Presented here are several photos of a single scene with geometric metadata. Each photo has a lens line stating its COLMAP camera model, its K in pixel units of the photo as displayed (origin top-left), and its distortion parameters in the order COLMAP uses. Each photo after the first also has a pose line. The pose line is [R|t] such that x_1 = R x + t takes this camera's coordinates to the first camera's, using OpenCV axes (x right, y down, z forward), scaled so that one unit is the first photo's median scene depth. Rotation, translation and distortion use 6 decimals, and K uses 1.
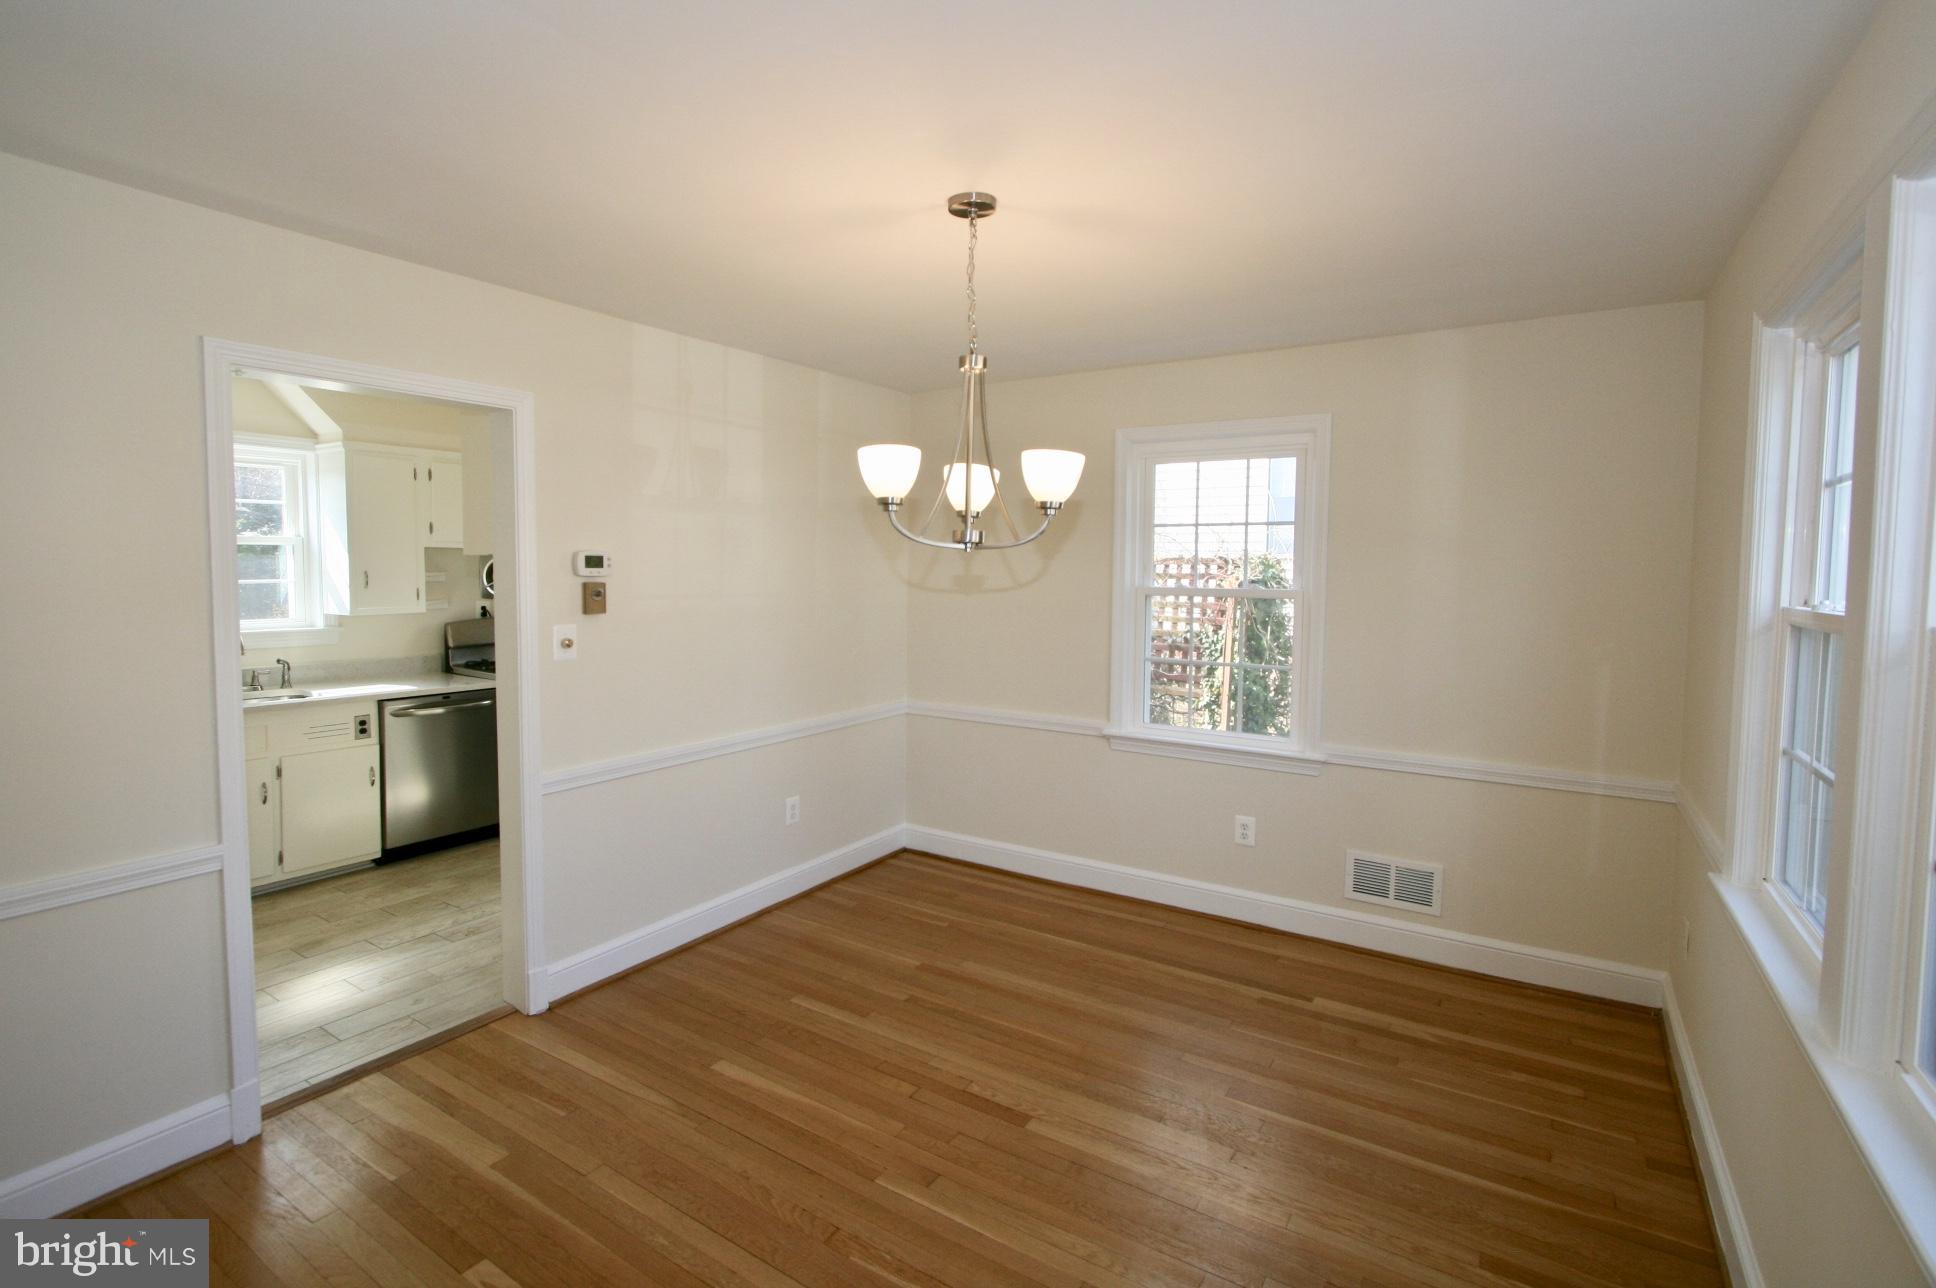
lens RADIAL K [[905.7, 0, 944.0], [0, 905.7, 619.3], [0, 0, 1]] dist [0.000846, 0.000081]
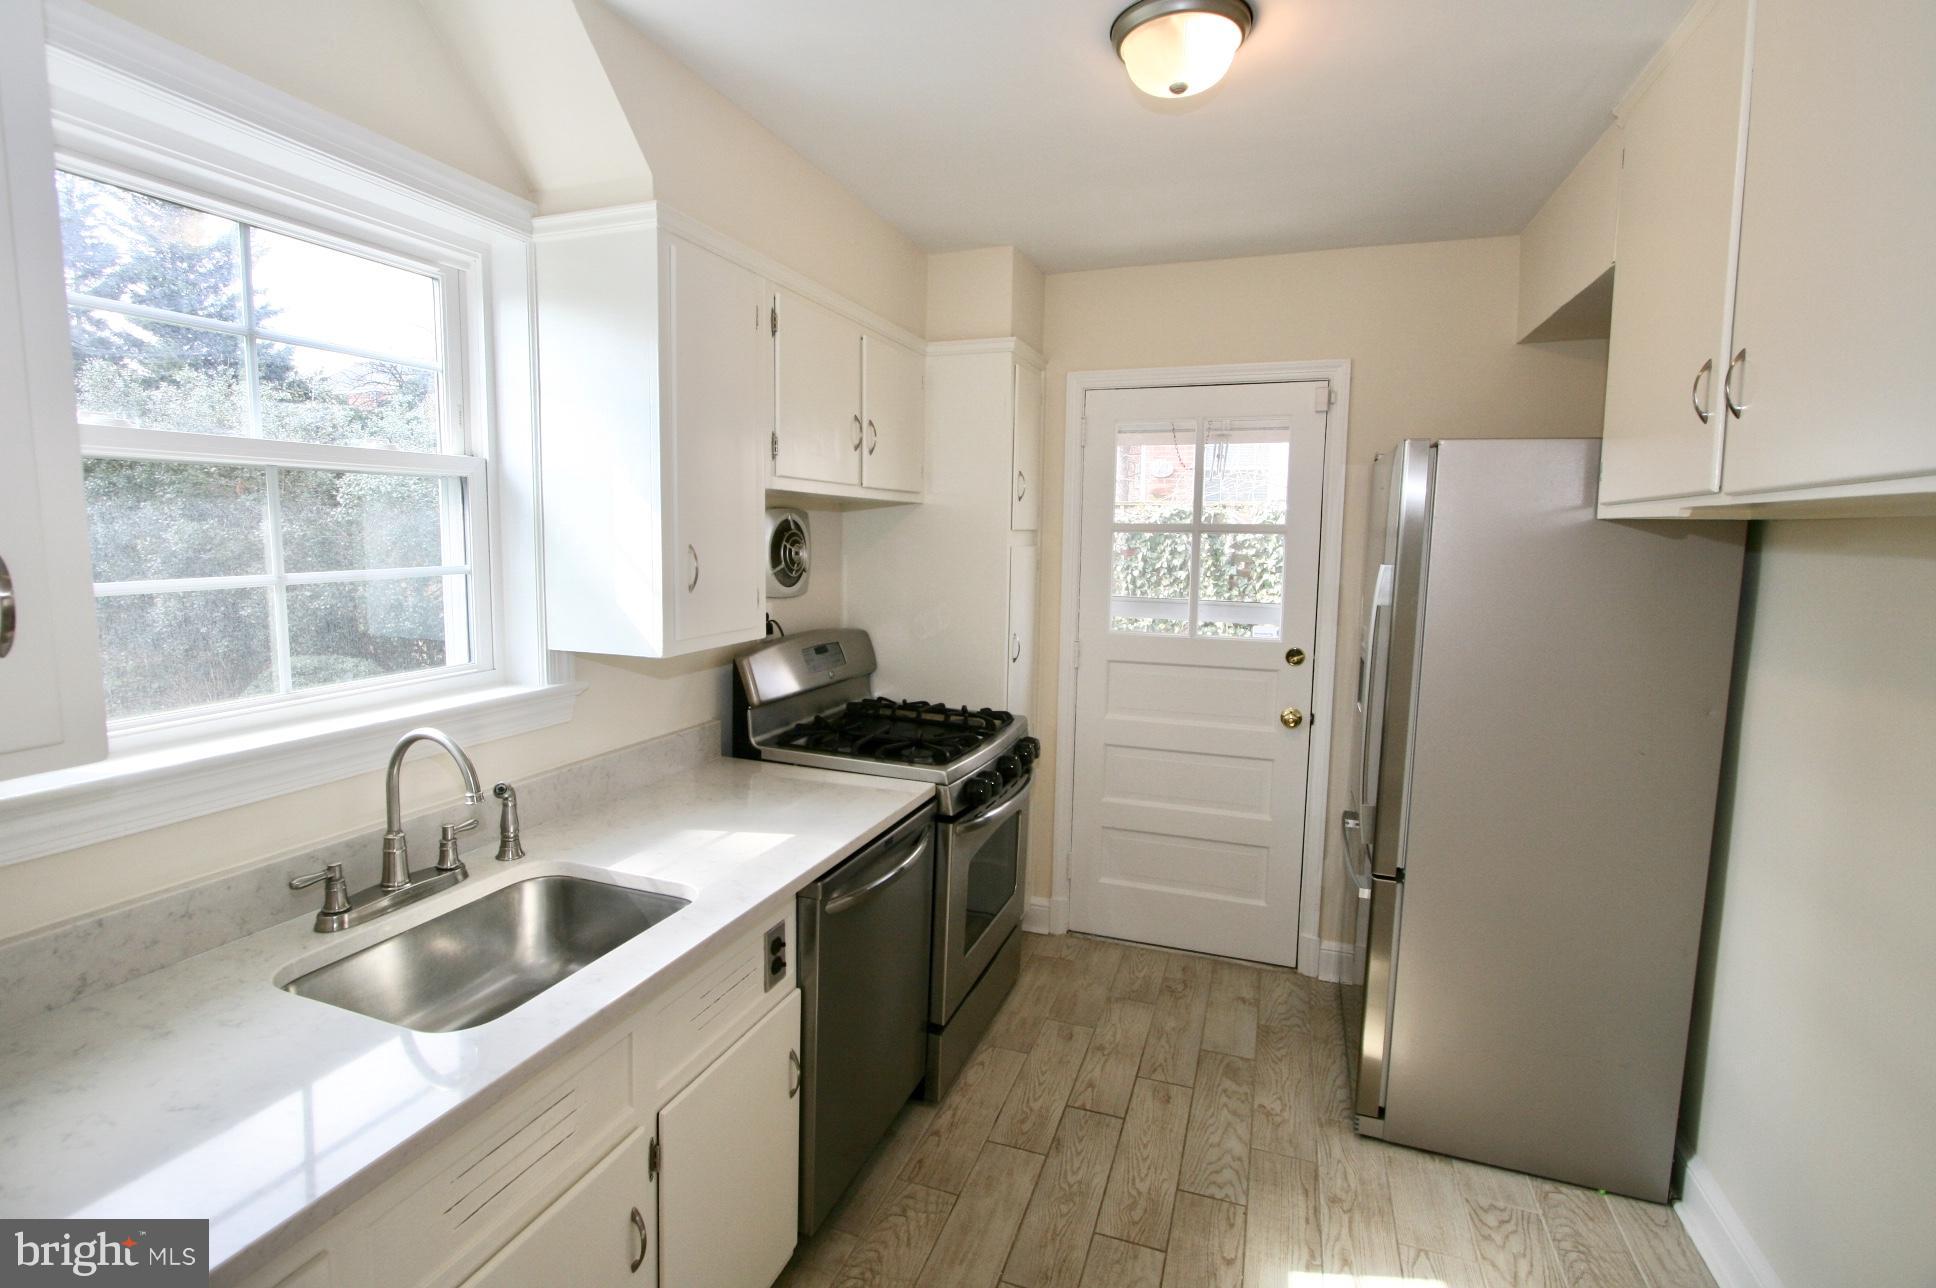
lens RADIAL K [[905.7, 0, 944.0], [0, 905.7, 619.3], [0, 0, 1]] dist [0.000846, 0.000081]
pose [[0.975782, -0.025940, 0.217201, -0.228891], [0.016099, 0.998767, 0.046957, -0.013949], [-0.218151, -0.042323, 0.974997, 0.217269]]
